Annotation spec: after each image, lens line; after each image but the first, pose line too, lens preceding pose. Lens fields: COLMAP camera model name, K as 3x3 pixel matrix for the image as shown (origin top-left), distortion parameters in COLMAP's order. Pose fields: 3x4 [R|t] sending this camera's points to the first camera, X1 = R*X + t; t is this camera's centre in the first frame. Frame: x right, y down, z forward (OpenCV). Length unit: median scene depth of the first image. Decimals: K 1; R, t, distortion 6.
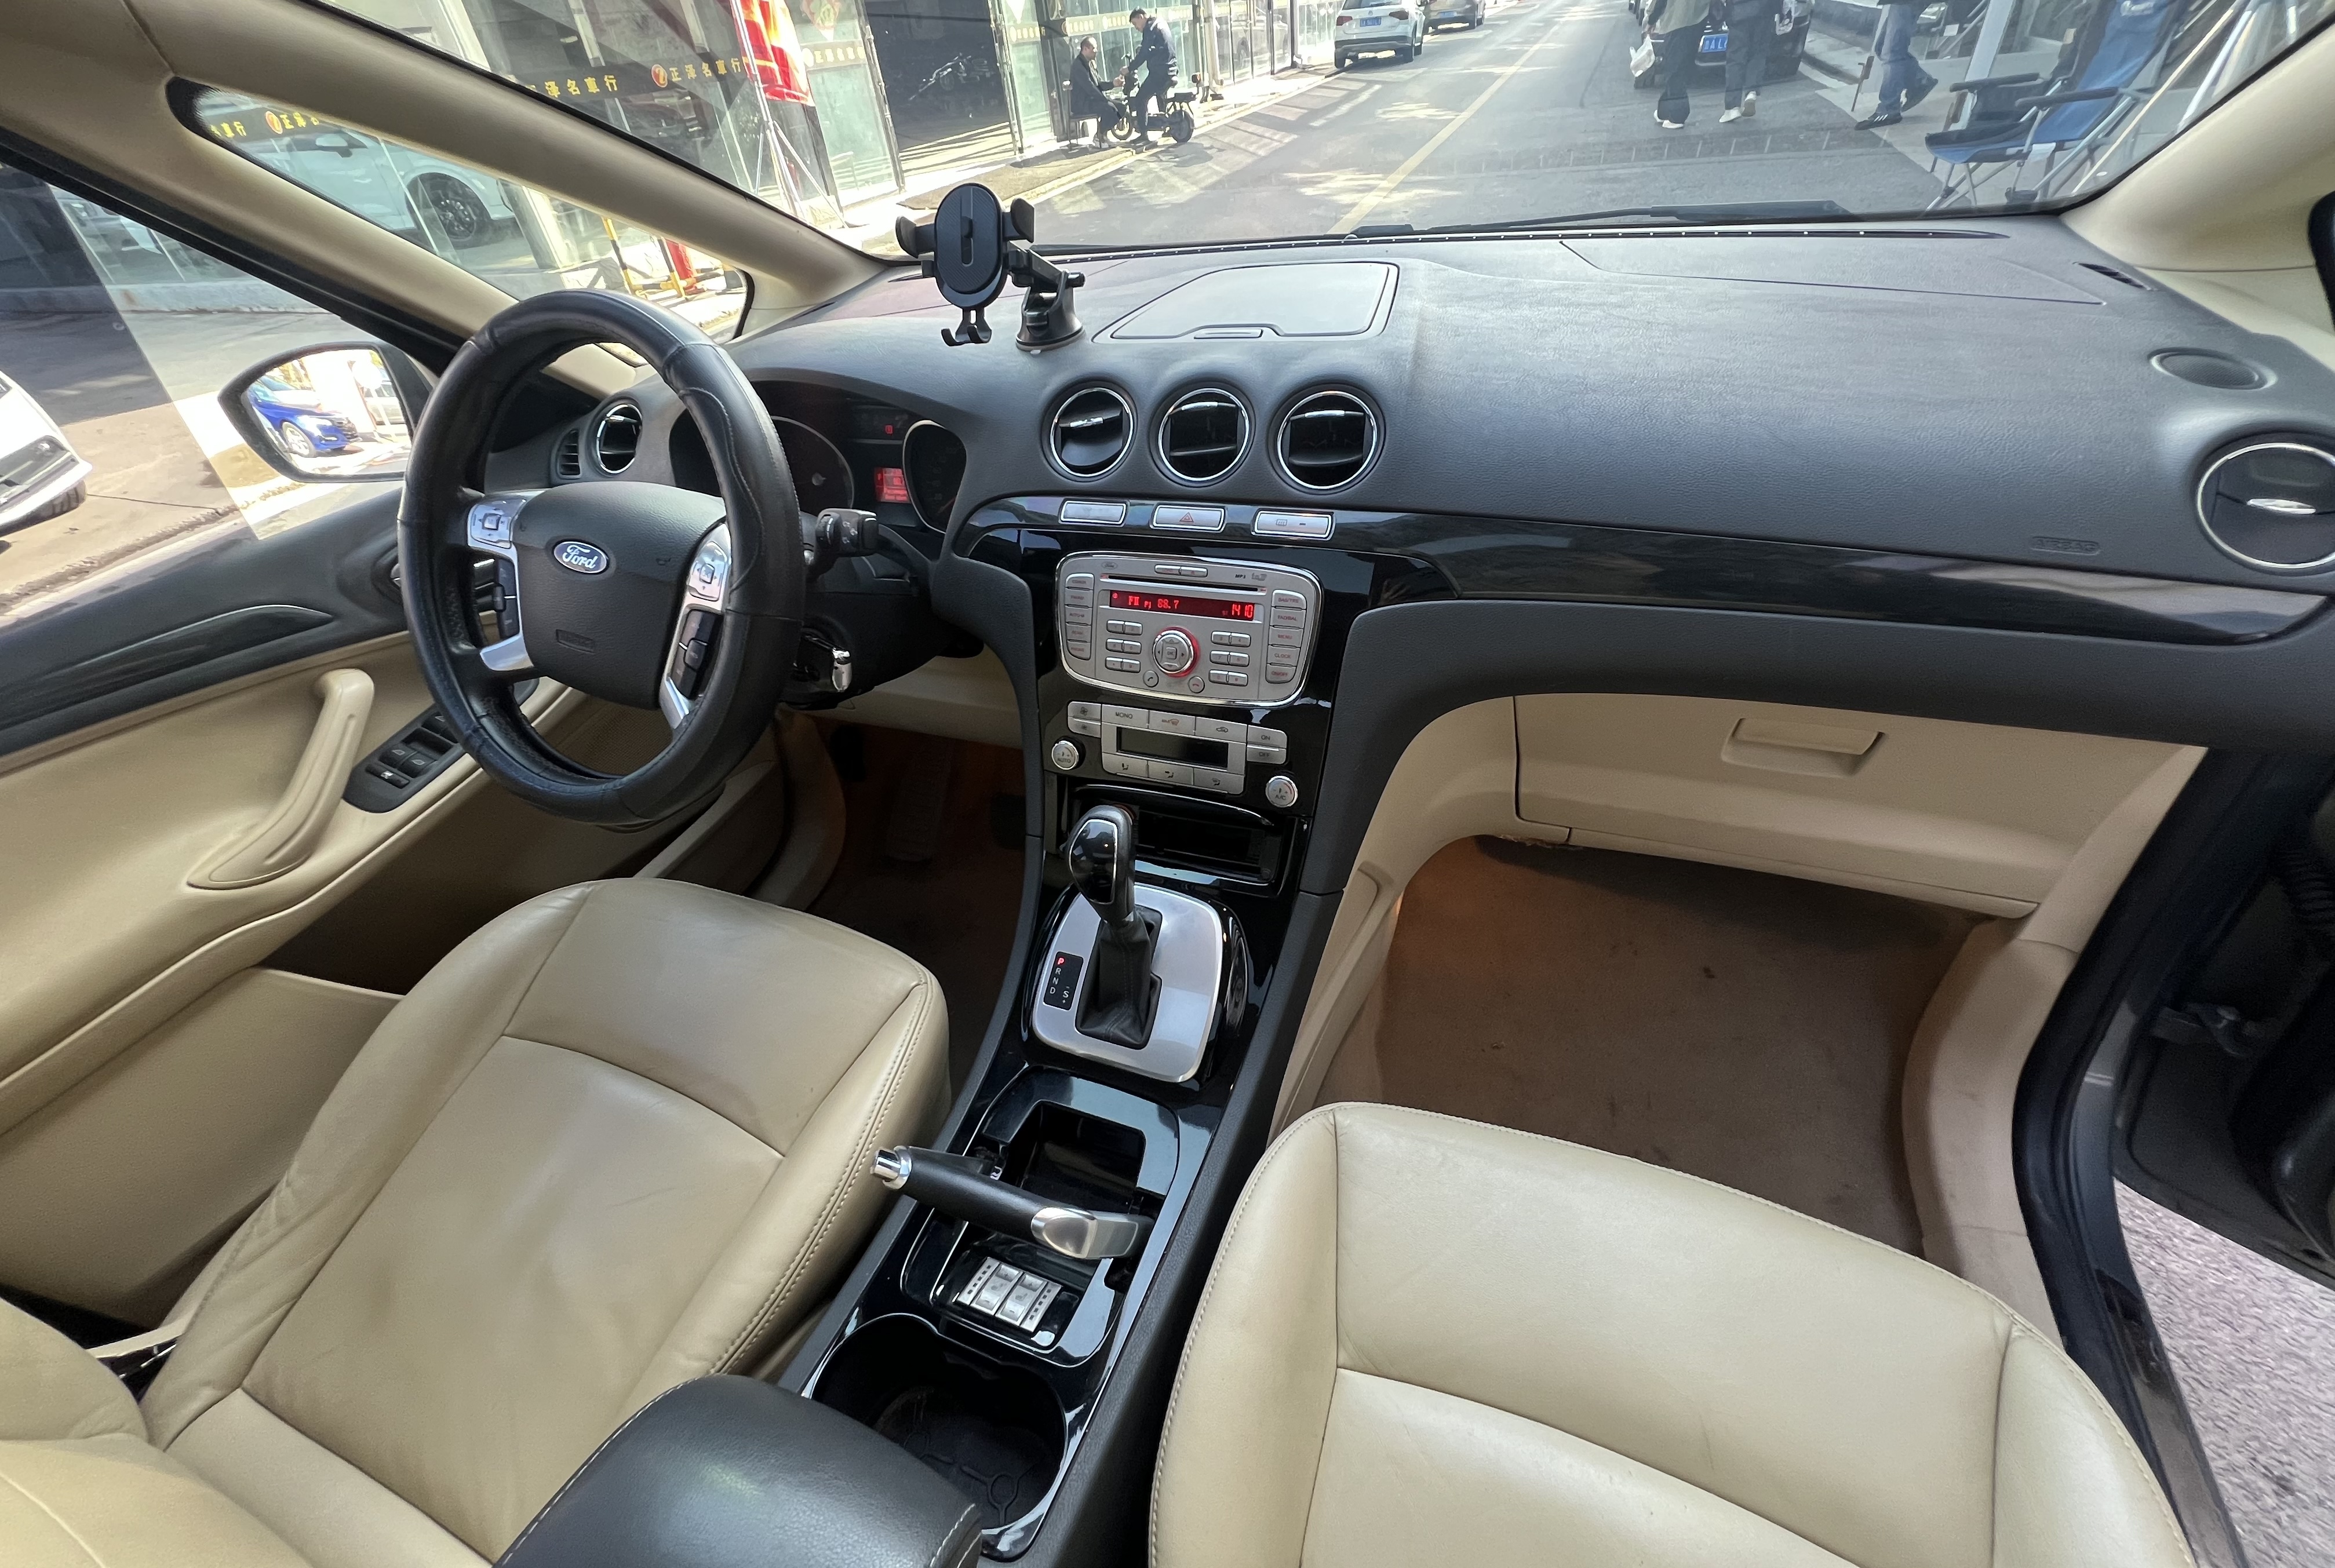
lens RADIAL K [[929.8, 0, 1165.1], [0, 929.8, 687.6], [0, 0, 1]] dist [-0.001999, 0.000118]
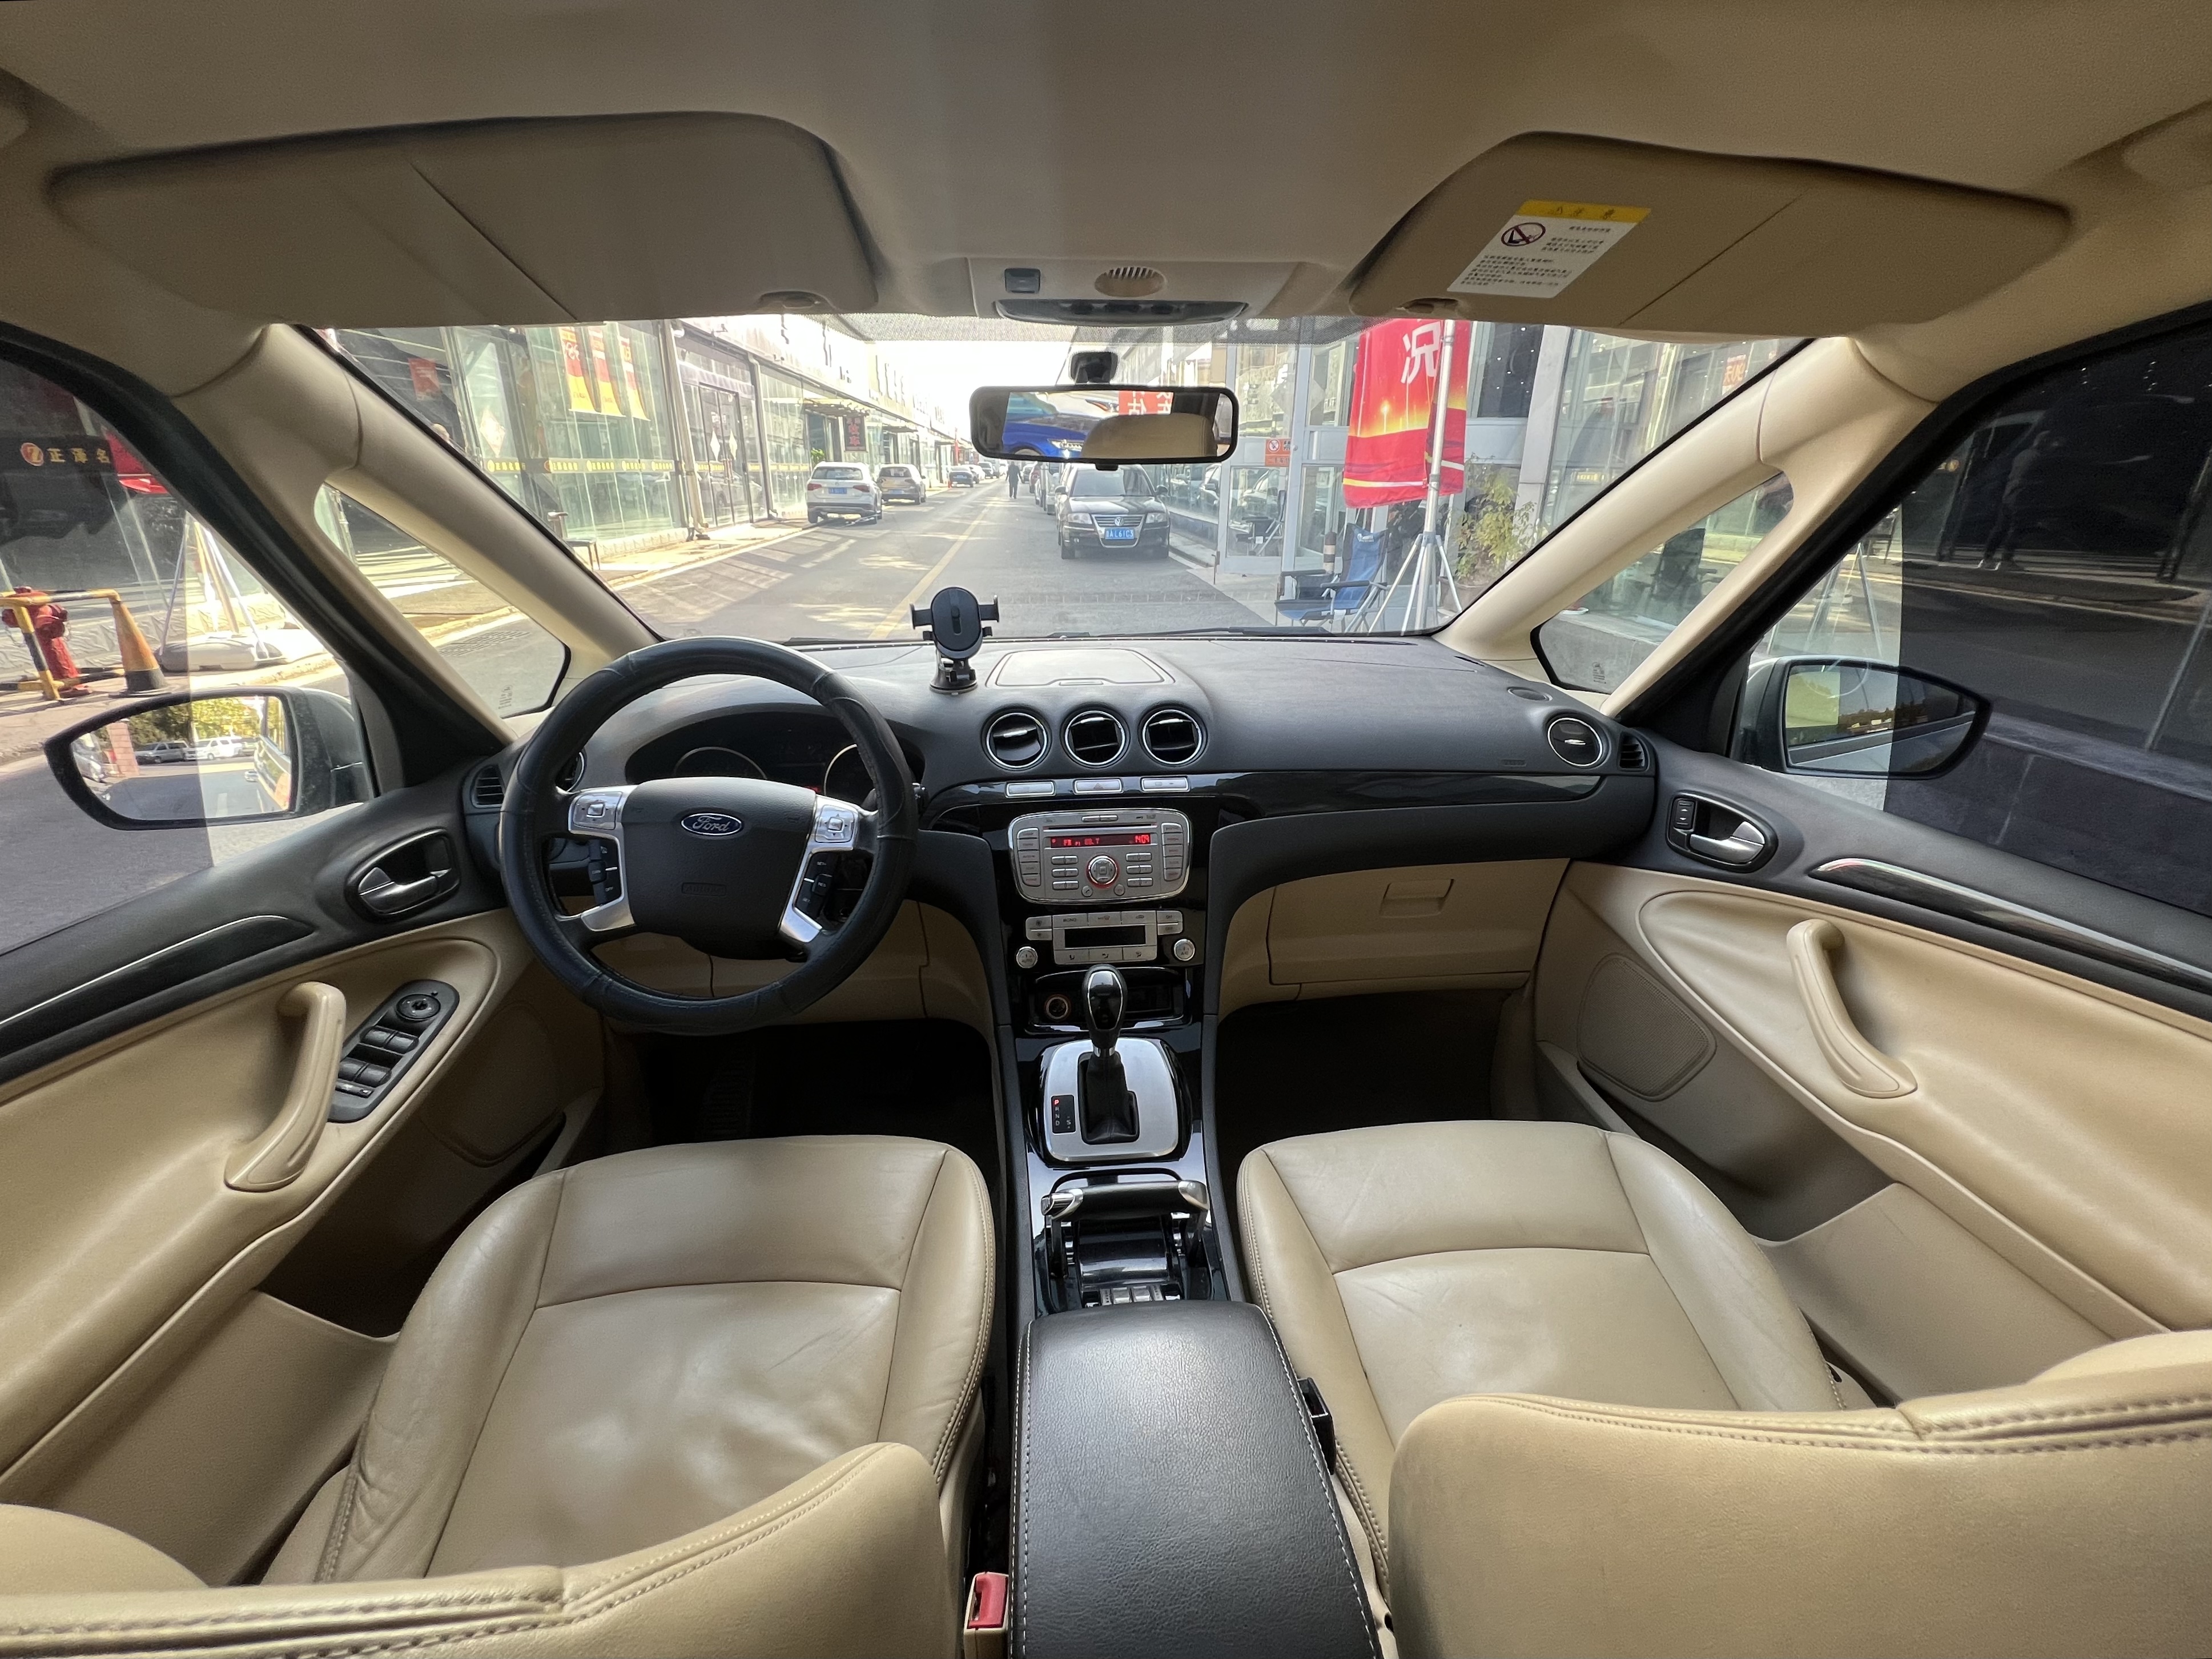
lens RADIAL K [[899.4, 0, 1106.0], [0, 899.4, 829.5], [0, 0, 1]] dist [0.008612, 0.000192]
pose [[0.892009, -0.060262, 0.447983, -0.589096], [0.176430, 0.958879, -0.222315, 0.207216], [-0.416164, 0.277344, 0.865960, -0.276634]]
